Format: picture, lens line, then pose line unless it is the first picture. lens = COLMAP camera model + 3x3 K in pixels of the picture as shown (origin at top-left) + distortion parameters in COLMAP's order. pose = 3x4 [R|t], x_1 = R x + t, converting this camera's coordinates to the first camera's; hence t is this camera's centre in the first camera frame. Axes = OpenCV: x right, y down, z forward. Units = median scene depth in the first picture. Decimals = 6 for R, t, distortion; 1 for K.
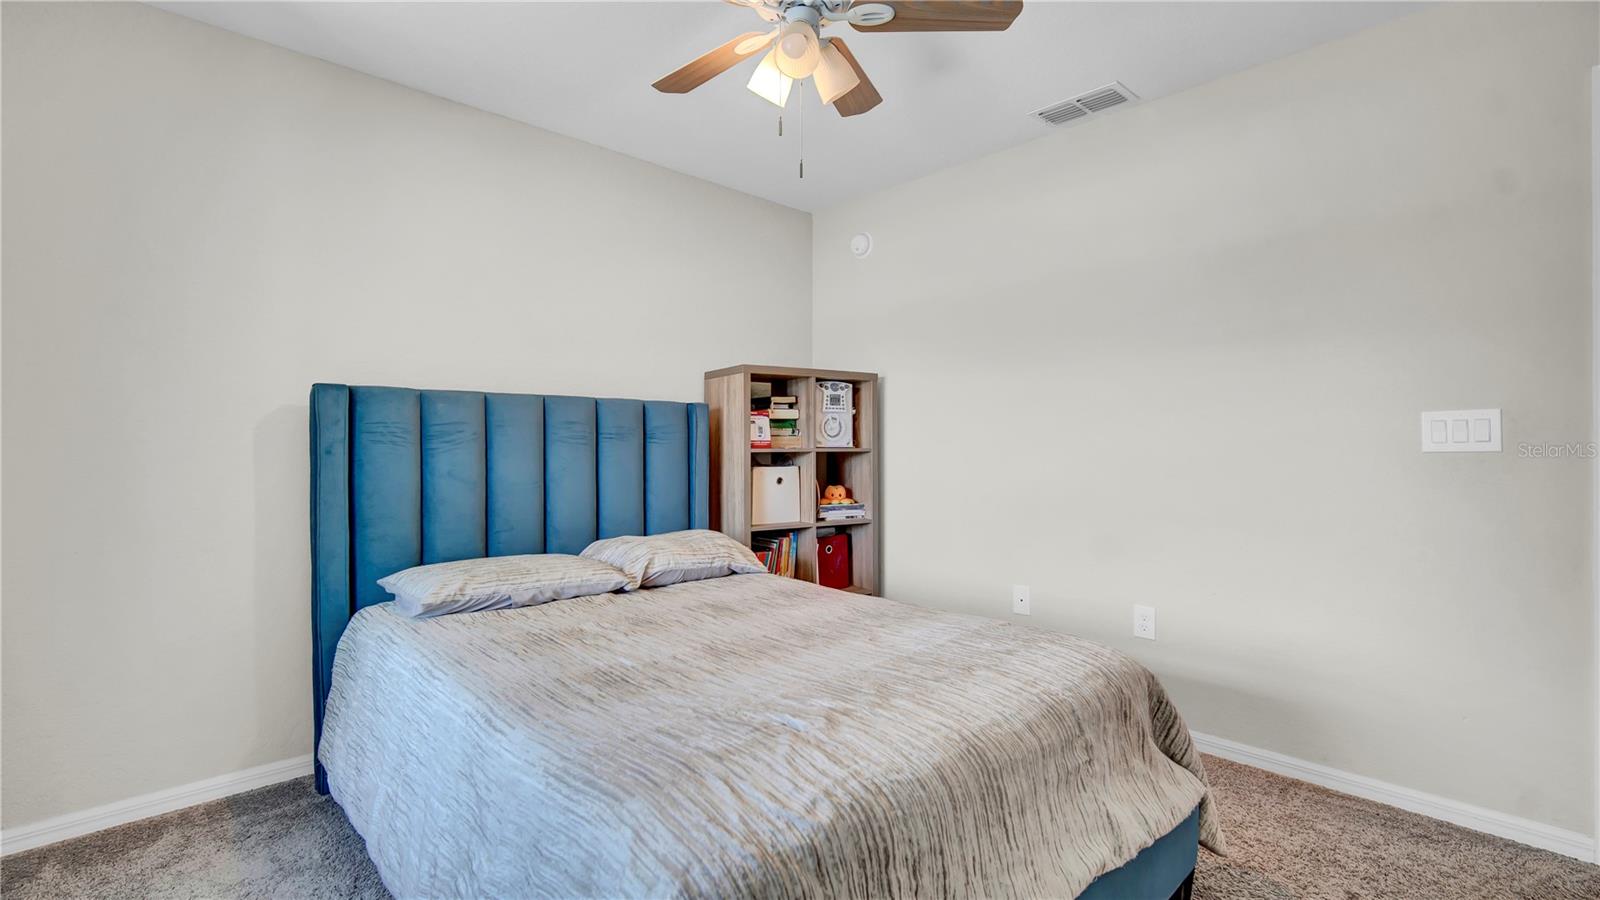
lens RADIAL K [[707.8, 0, 787.4], [0, 707.8, 450.0], [0, 0, 1]] dist [-0.004793, -0.000229]
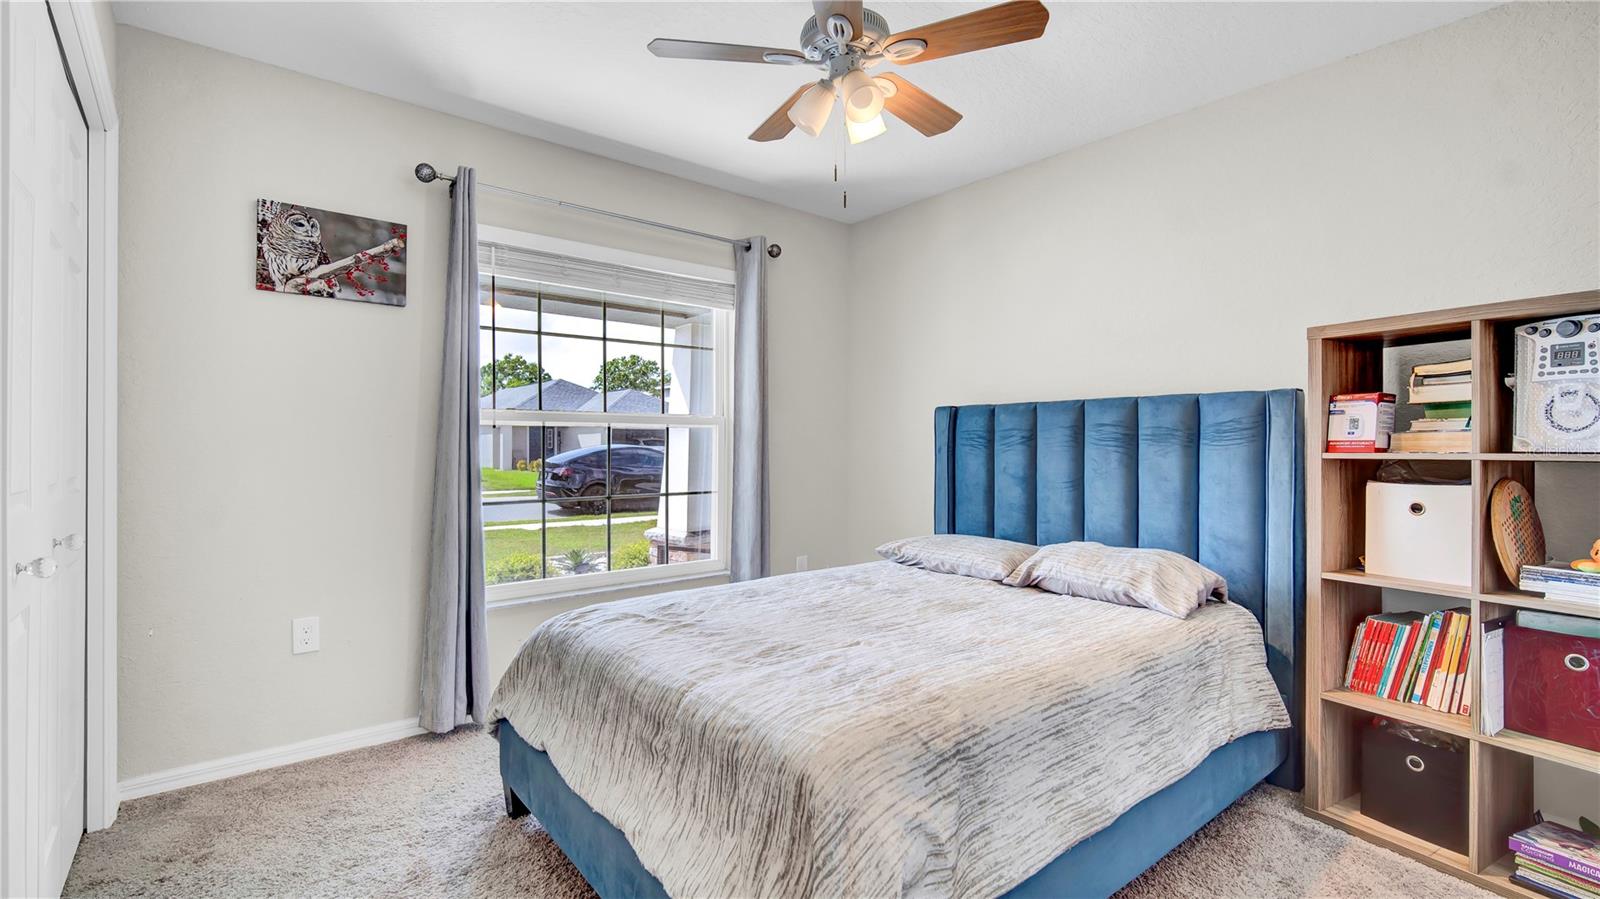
lens RADIAL K [[707.8, 0, 791.2], [0, 707.8, 452.9], [0, 0, 1]] dist [-0.004793, -0.000229]
pose [[-0.049953, 0.011166, -0.998689, 0.744234], [-0.004814, 0.999923, 0.011421, -0.008308], [0.998740, 0.005378, -0.049895, 0.633074]]
